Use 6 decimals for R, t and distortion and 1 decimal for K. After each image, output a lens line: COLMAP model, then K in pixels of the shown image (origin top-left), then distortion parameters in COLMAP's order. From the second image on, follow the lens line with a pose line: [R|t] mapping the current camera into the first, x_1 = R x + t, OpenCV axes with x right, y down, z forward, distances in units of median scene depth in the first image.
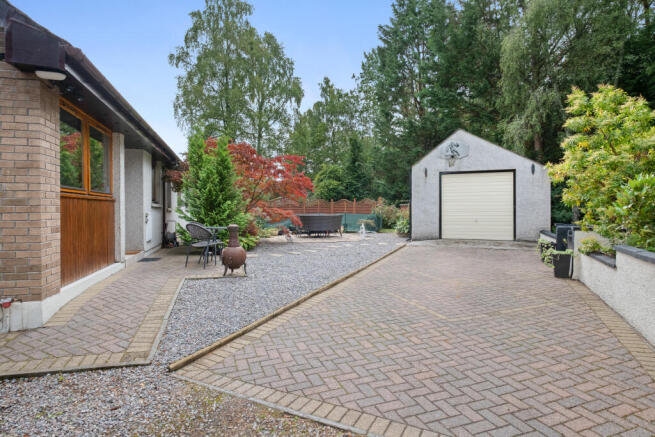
lens RADIAL K [[360.4, 0, 326.9], [0, 360.4, 212.6], [0, 0, 1]] dist [0.001832, 0.000143]
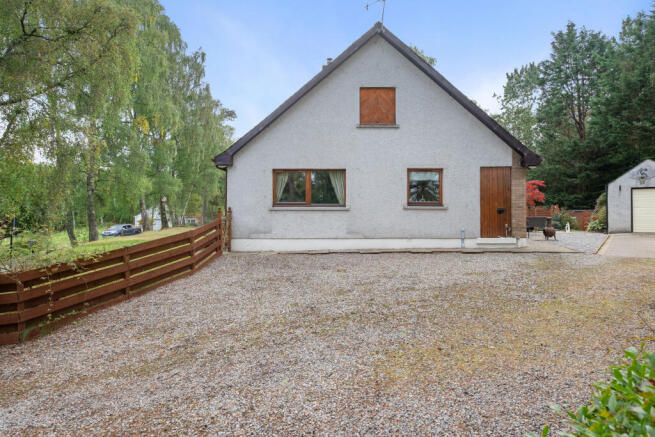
lens RADIAL K [[367.5, 0, 325.9], [0, 367.5, 213.3], [0, 0, 1]] dist [-0.005463, -0.001218]
pose [[0.965825, 0.000933, -0.259193, -0.510634], [-0.006559, 0.999761, -0.020845, 0.033426], [0.259112, 0.021832, 0.965601, -0.782545]]
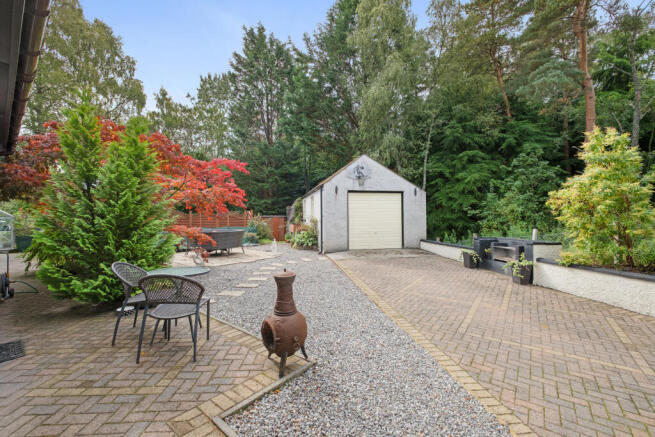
lens RADIAL K [[281.6, 0, 328.8], [0, 281.6, 216.4], [0, 0, 1]] dist [-0.005250, -0.001717]
pose [[0.822095, -0.000405, 0.569350, -0.226956], [0.007785, 0.999914, -0.010530, -0.022623], [-0.569297, 0.013089, 0.822027, 0.315184]]
